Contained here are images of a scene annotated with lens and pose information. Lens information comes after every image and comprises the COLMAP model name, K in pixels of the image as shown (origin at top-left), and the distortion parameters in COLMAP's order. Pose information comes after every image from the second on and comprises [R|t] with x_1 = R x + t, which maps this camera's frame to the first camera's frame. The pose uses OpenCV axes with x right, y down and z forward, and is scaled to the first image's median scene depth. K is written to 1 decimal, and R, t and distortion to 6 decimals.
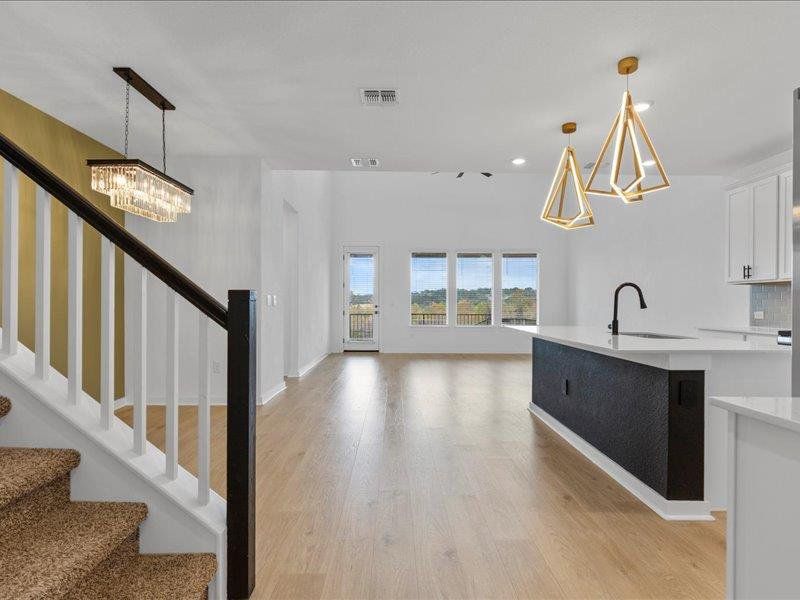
lens RADIAL K [[408.3, 0, 395.7], [0, 408.3, 305.2], [0, 0, 1]] dist [-0.004025, -0.001078]
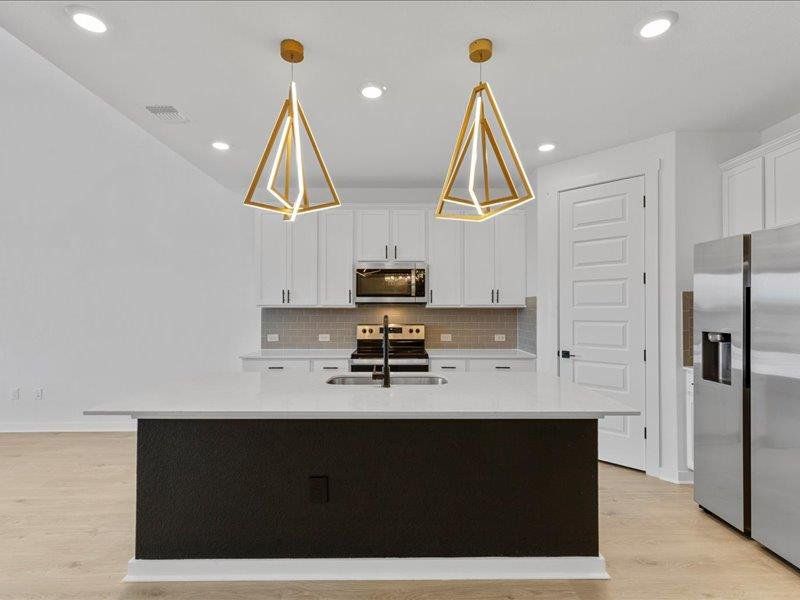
lens RADIAL K [[408.3, 0, 395.7], [0, 408.3, 305.2], [0, 0, 1]] dist [-0.004025, -0.001078]
pose [[0.007765, 0.008979, 0.999930, -0.196899], [0.011648, 0.999891, -0.009069, -0.065027], [-0.999902, 0.011718, 0.007659, 0.974148]]
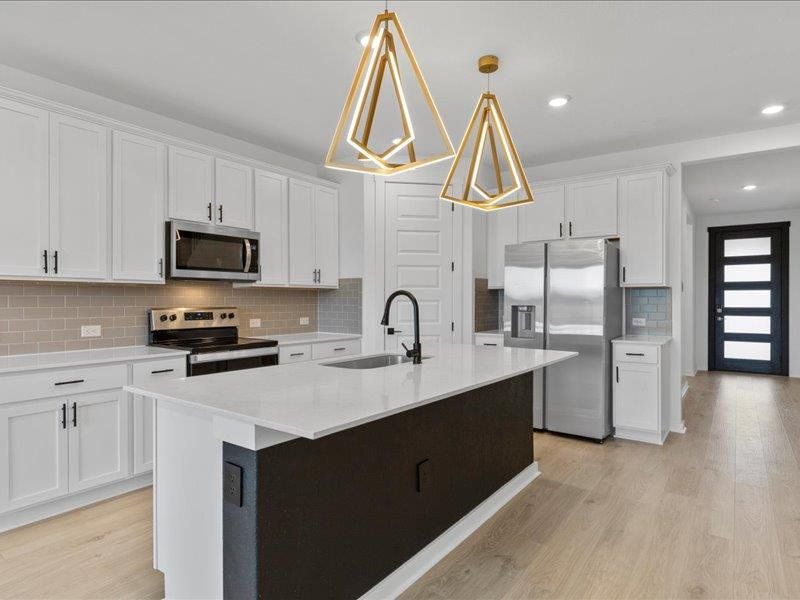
lens RADIAL K [[469.4, 0, 405.5], [0, 469.4, 299.9], [0, 0, 1]] dist [-0.000870, -0.000210]
pose [[-0.808604, -0.006127, 0.588321, 0.072931], [0.001990, 0.999912, 0.013149, -0.047586], [-0.588349, 0.011804, -0.808521, 1.688734]]
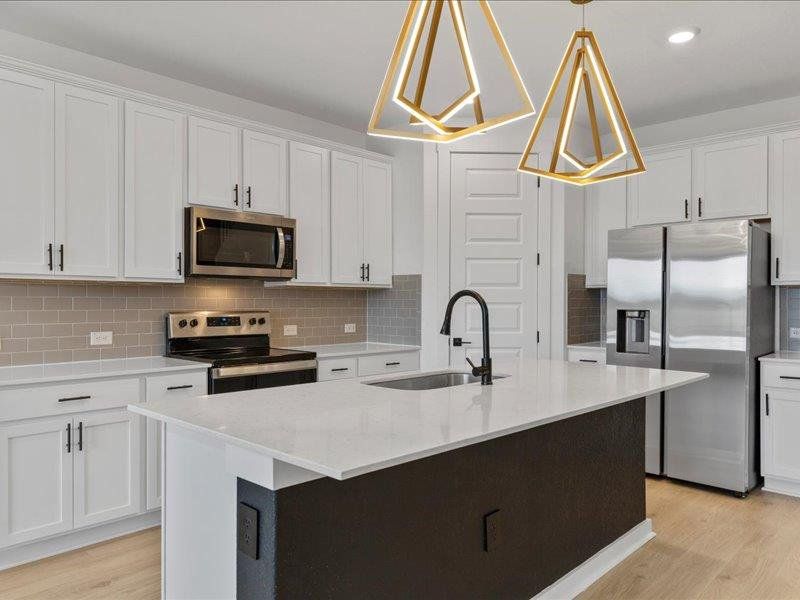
lens RADIAL K [[588.8, 0, 402.6], [0, 588.8, 300.9], [0, 0, 1]] dist [0.006395, -0.001212]
pose [[-0.722528, -0.005844, 0.691317, 0.069990], [0.002183, 0.999940, 0.010735, -0.047582], [-0.691339, 0.009266, -0.722472, 1.667991]]
